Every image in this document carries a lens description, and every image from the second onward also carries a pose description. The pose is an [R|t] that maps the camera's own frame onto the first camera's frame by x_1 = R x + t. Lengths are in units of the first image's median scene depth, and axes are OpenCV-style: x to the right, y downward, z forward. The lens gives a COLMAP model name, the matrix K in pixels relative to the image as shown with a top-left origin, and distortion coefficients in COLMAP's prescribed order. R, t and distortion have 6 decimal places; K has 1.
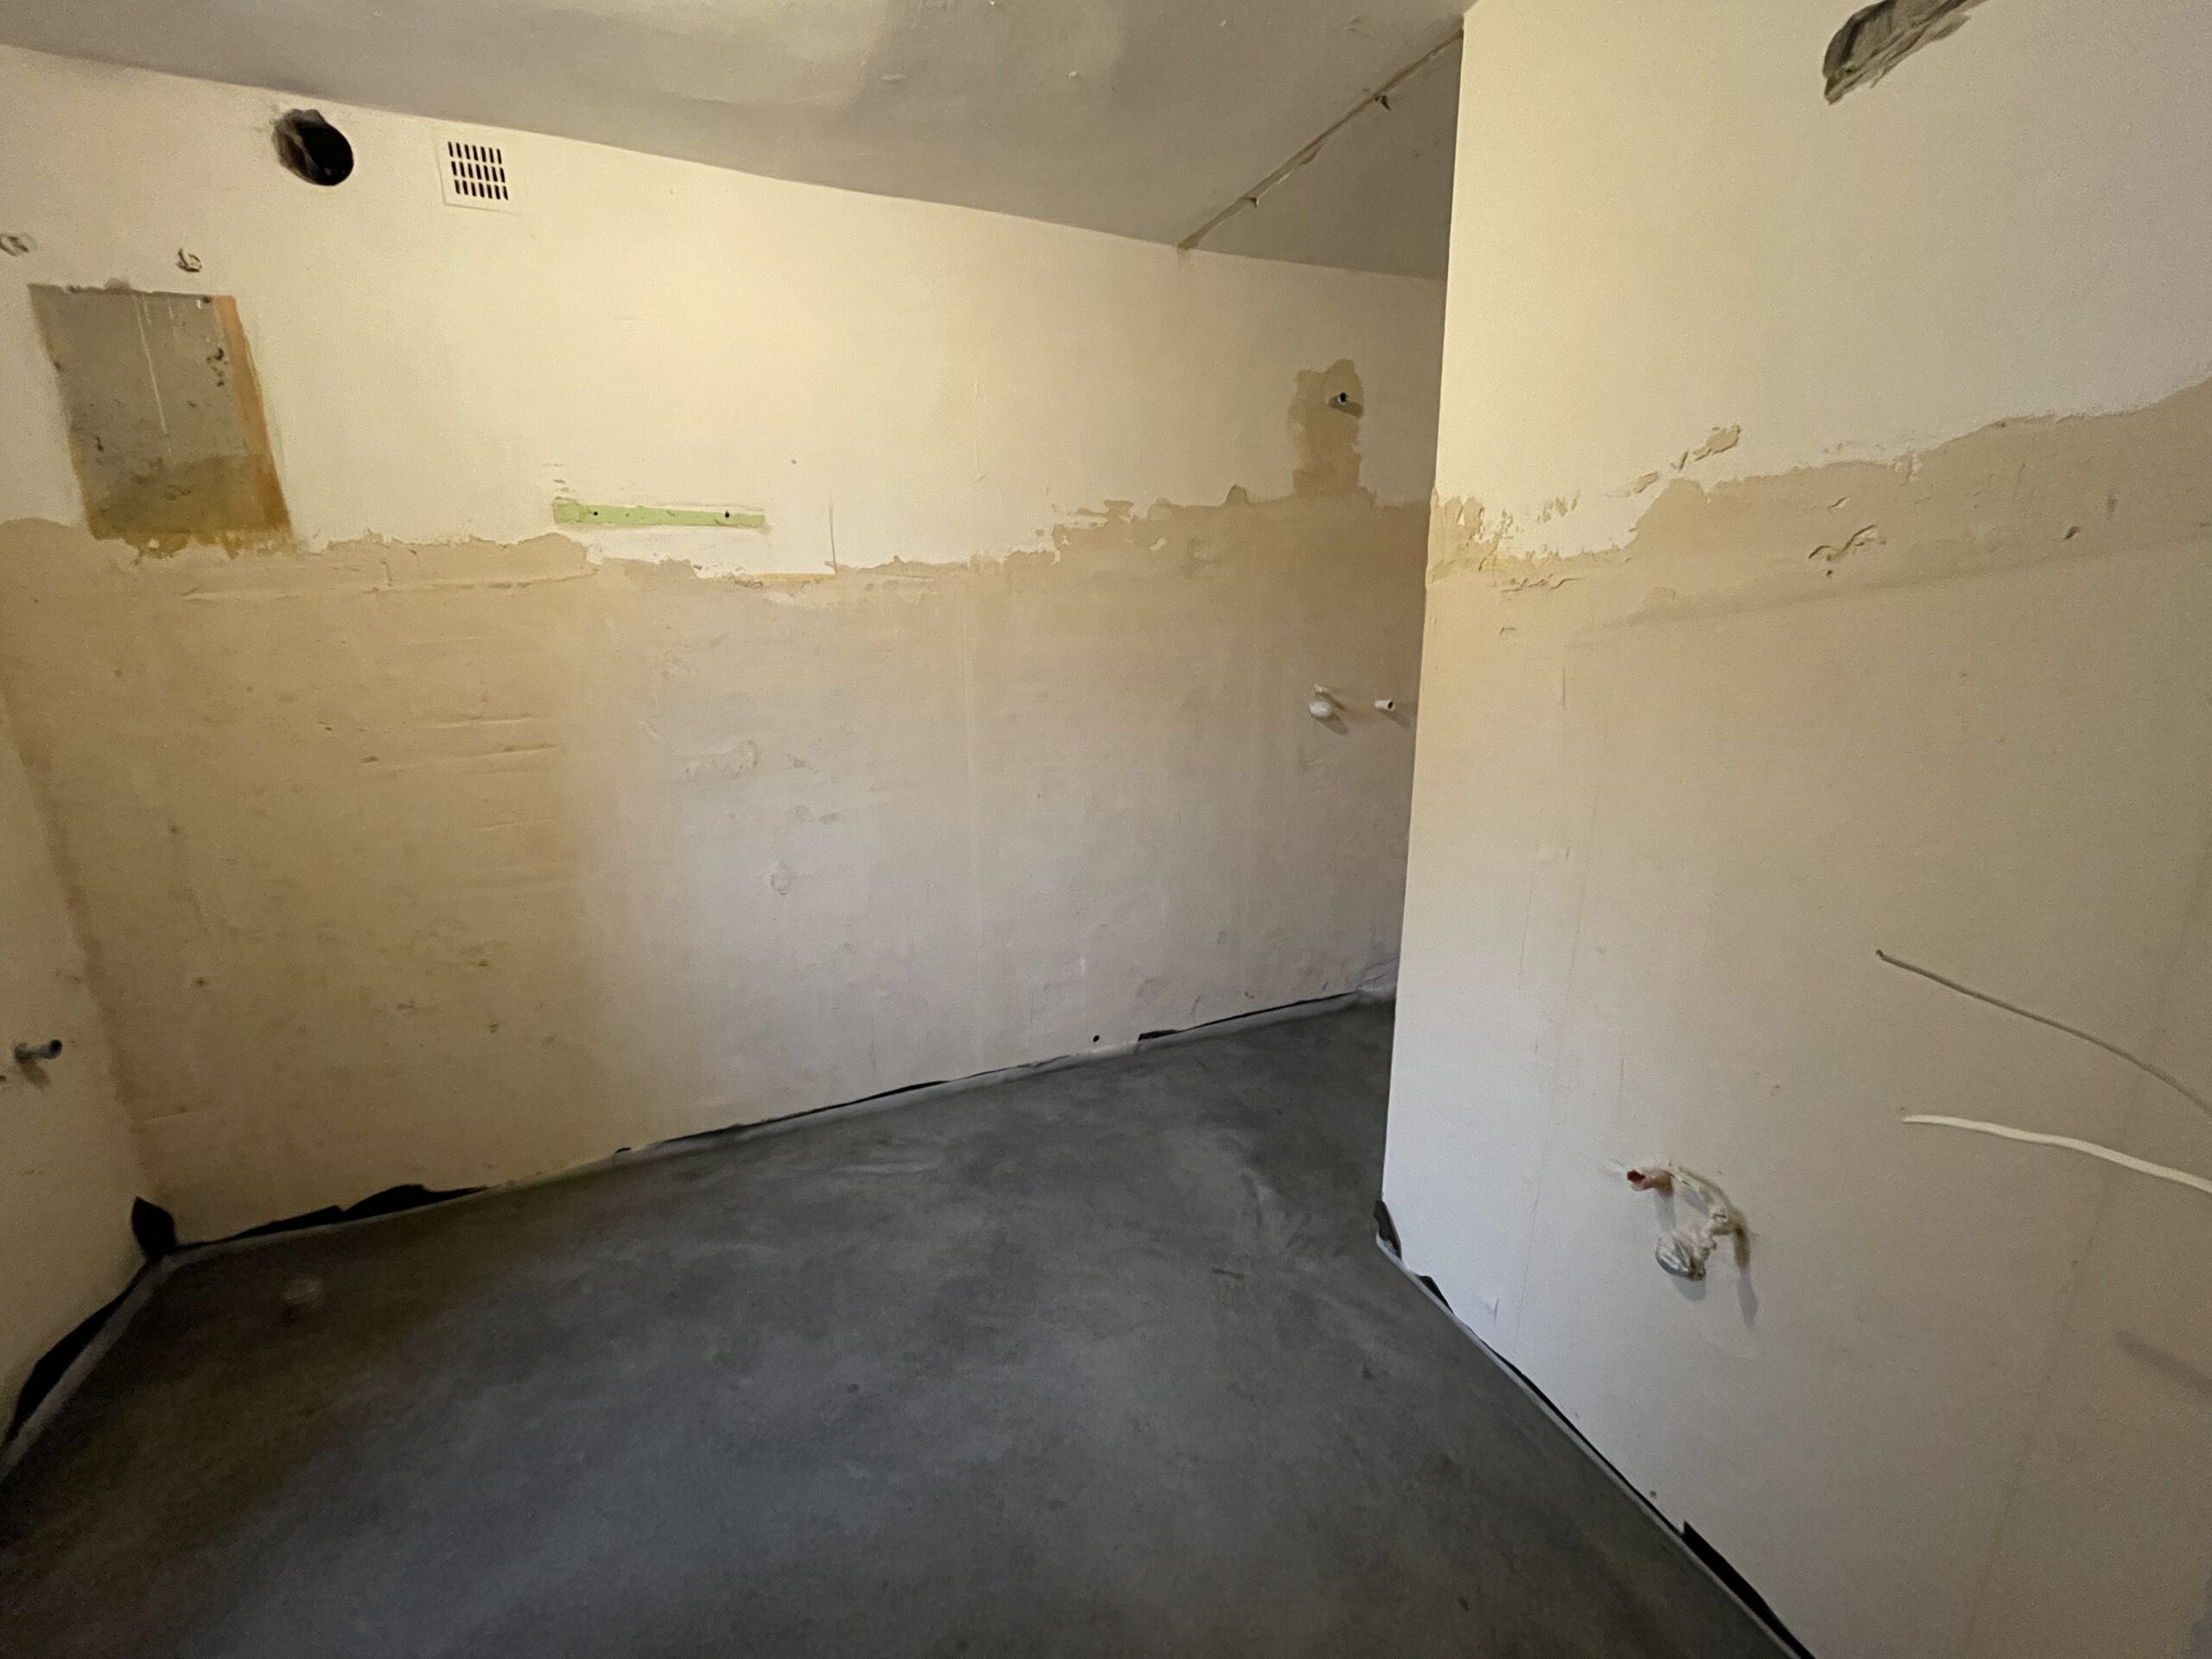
lens RADIAL K [[887.4, 0, 1097.3], [0, 887.4, 816.7], [0, 0, 1]] dist [-0.002902, -0.000305]
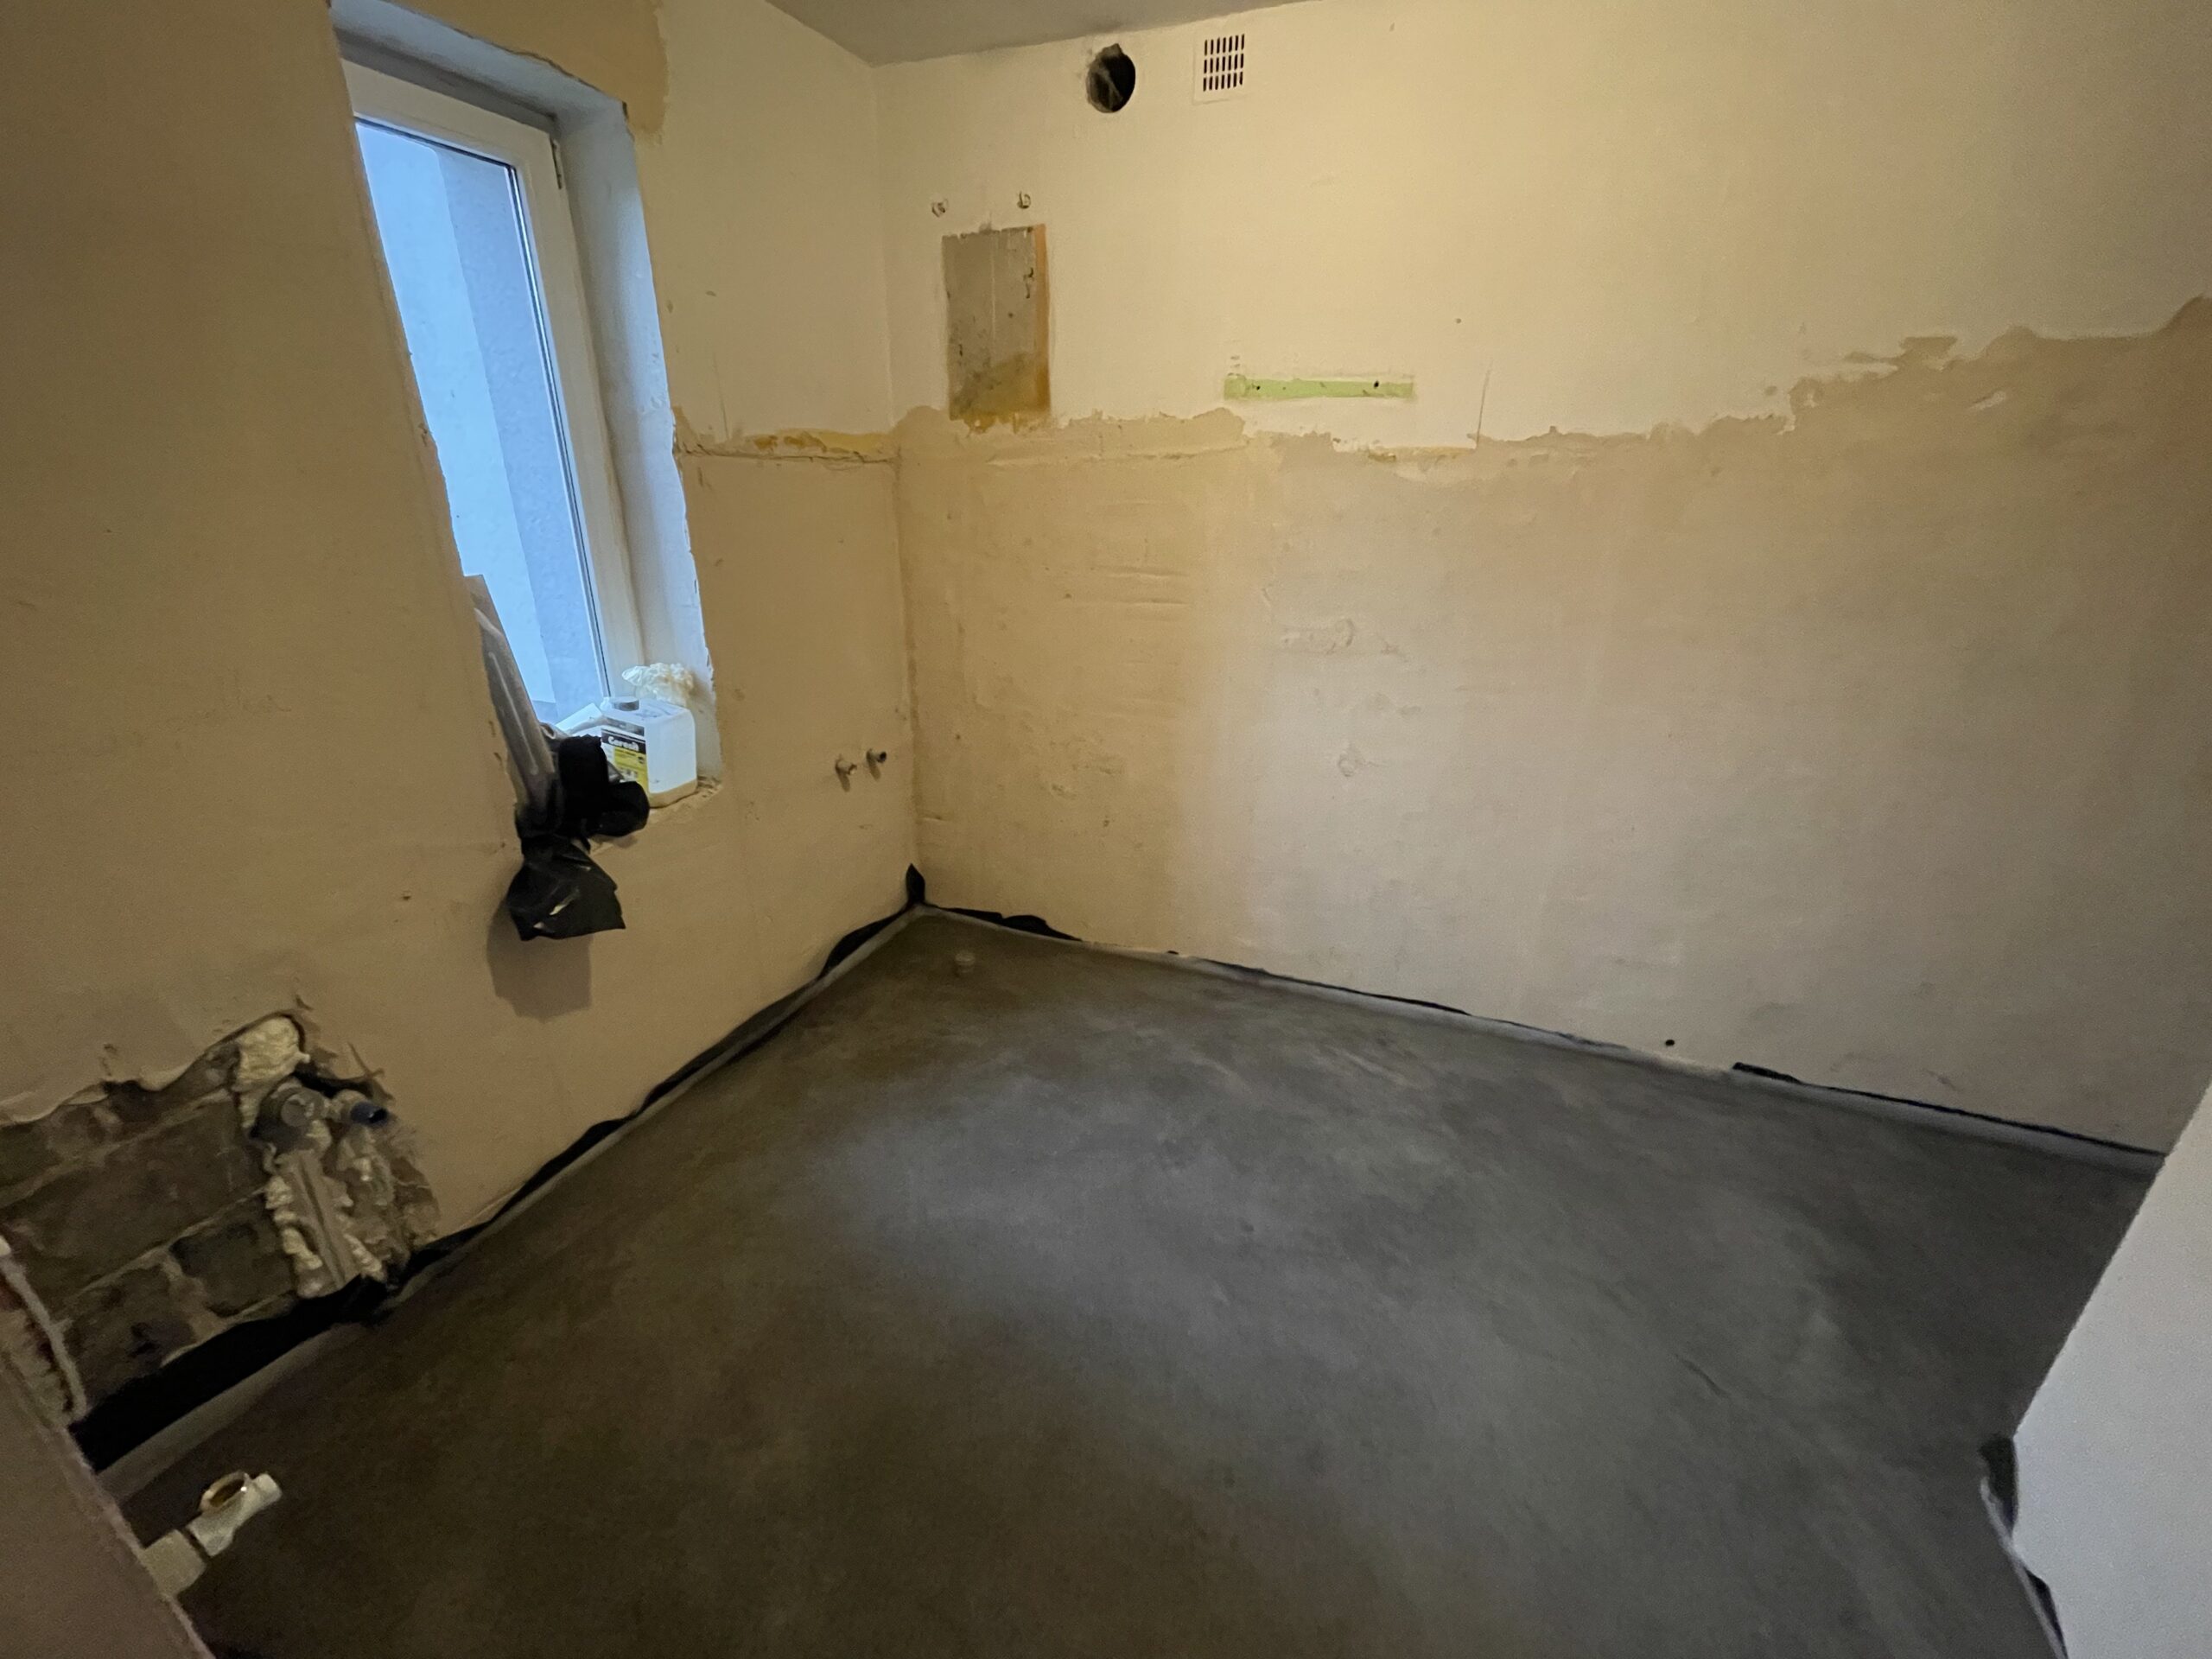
lens RADIAL K [[887.4, 0, 1098.9], [0, 887.4, 813.4], [0, 0, 1]] dist [-0.002902, -0.000305]
pose [[0.713490, 0.266052, -0.648189, 0.127889], [-0.187874, 0.963872, 0.188824, -0.010867], [0.675008, -0.012946, 0.737697, 0.066202]]
